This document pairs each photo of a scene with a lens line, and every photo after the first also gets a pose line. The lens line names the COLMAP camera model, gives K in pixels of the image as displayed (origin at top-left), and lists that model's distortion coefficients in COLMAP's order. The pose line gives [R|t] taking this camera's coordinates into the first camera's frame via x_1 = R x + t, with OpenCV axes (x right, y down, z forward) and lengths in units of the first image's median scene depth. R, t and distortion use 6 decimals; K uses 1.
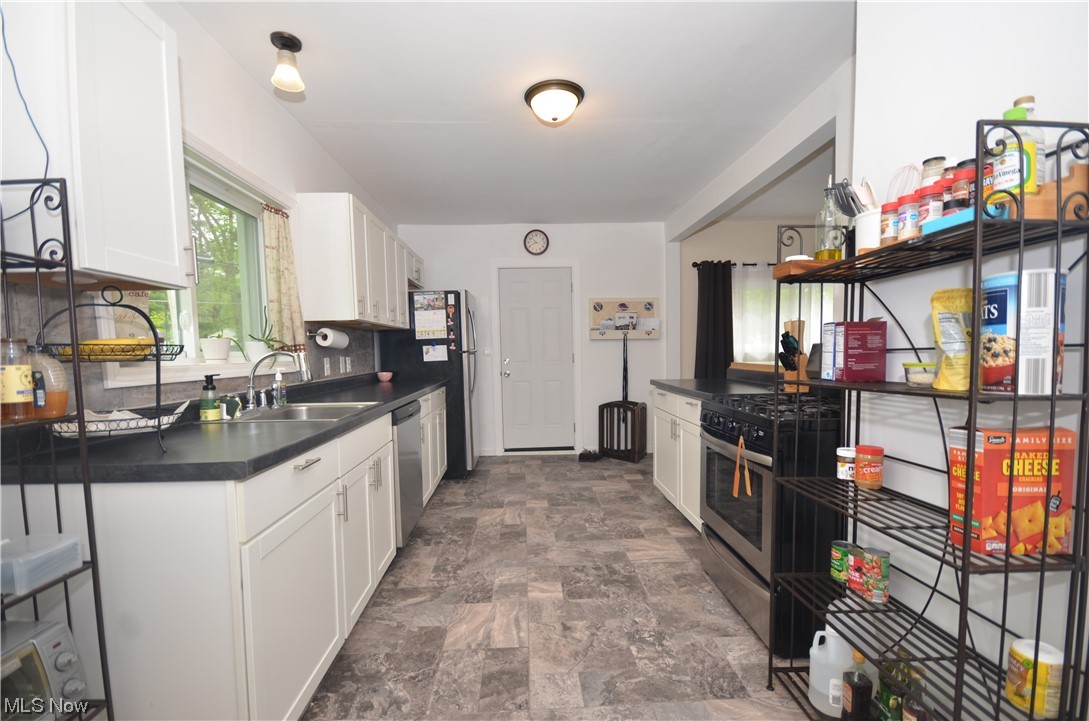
lens RADIAL K [[478.0, 0, 541.7], [0, 478.0, 377.6], [0, 0, 1]] dist [0.018087, -0.007731]
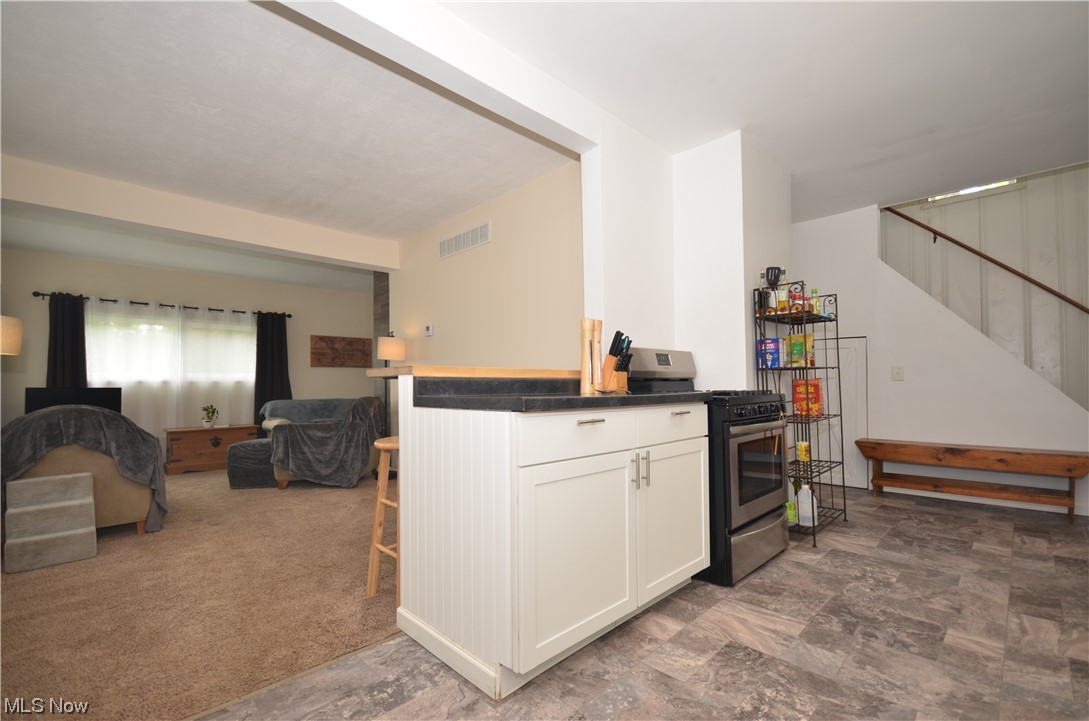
lens RADIAL K [[473.1, 0, 542.4], [0, 473.1, 378.8], [0, 0, 1]] dist [0.022188, -0.019583]
pose [[-0.675340, 0.038723, 0.736489, -0.104379], [0.066131, 0.997777, 0.008179, -0.020594], [-0.734536, 0.054228, -0.676400, 2.109357]]
